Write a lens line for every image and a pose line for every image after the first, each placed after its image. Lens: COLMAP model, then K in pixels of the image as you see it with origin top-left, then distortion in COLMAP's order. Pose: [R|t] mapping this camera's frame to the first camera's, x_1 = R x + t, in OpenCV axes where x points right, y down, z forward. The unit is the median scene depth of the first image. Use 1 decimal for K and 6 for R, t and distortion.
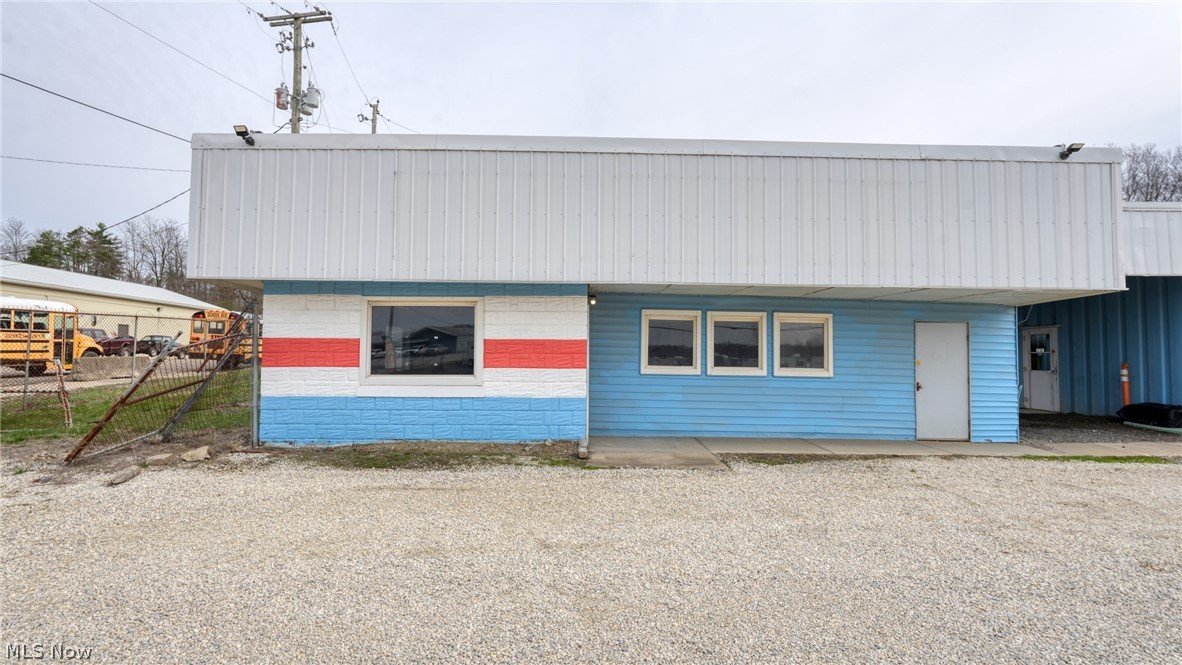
lens RADIAL K [[515.5, 0, 591.0], [0, 515.5, 332.5], [0, 0, 1]] dist [-0.020926, 0.009610]
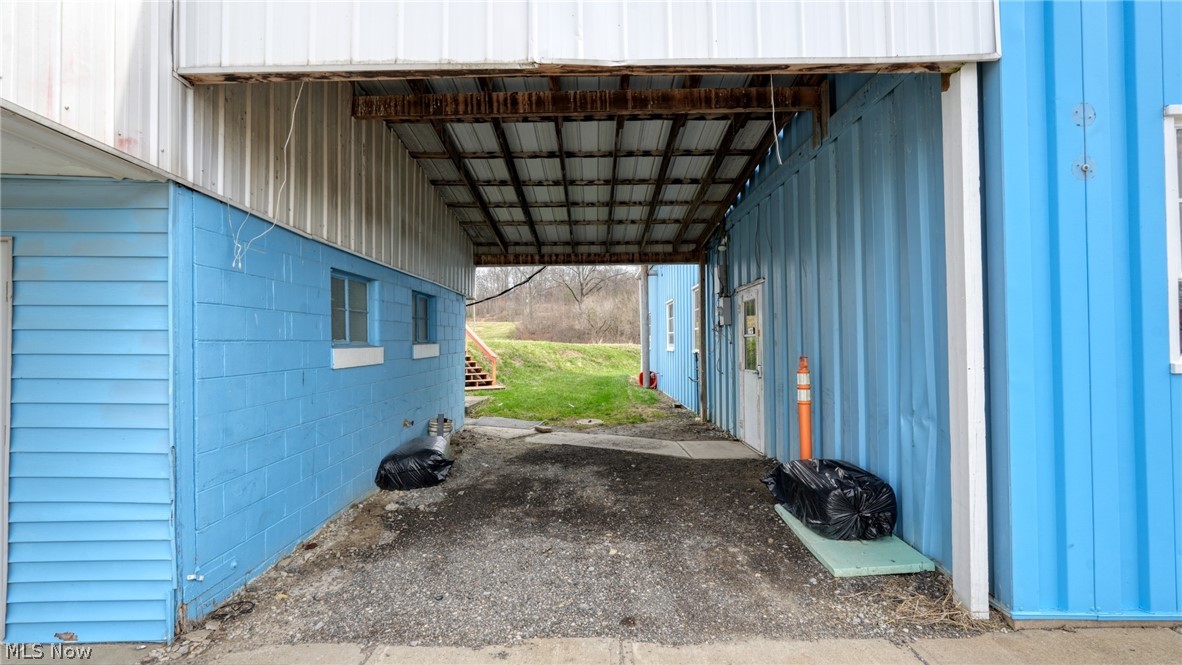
lens RADIAL K [[526.2, 0, 592.4], [0, 526.2, 337.0], [0, 0, 1]] dist [-0.000029, 0.000301]
pose [[0.999795, -0.013751, -0.014831, 0.543652], [0.014171, 0.999491, 0.028598, 0.017797], [0.014430, -0.028803, 0.999481, 0.352363]]
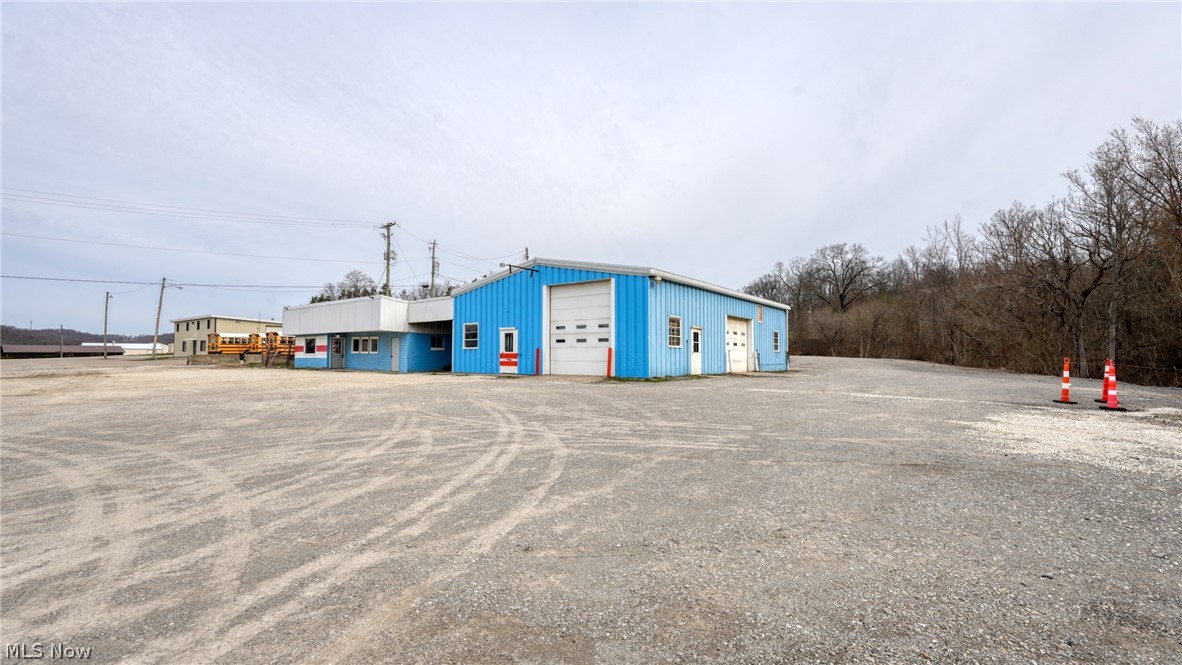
lens RADIAL K [[515.5, 0, 591.0], [0, 515.5, 332.5], [0, 0, 1]] dist [-0.020926, 0.009610]
pose [[0.777740, -0.035209, -0.627599, 1.992328], [0.036506, 0.999275, -0.010821, 0.015394], [0.627525, -0.014495, 0.778462, -0.458612]]
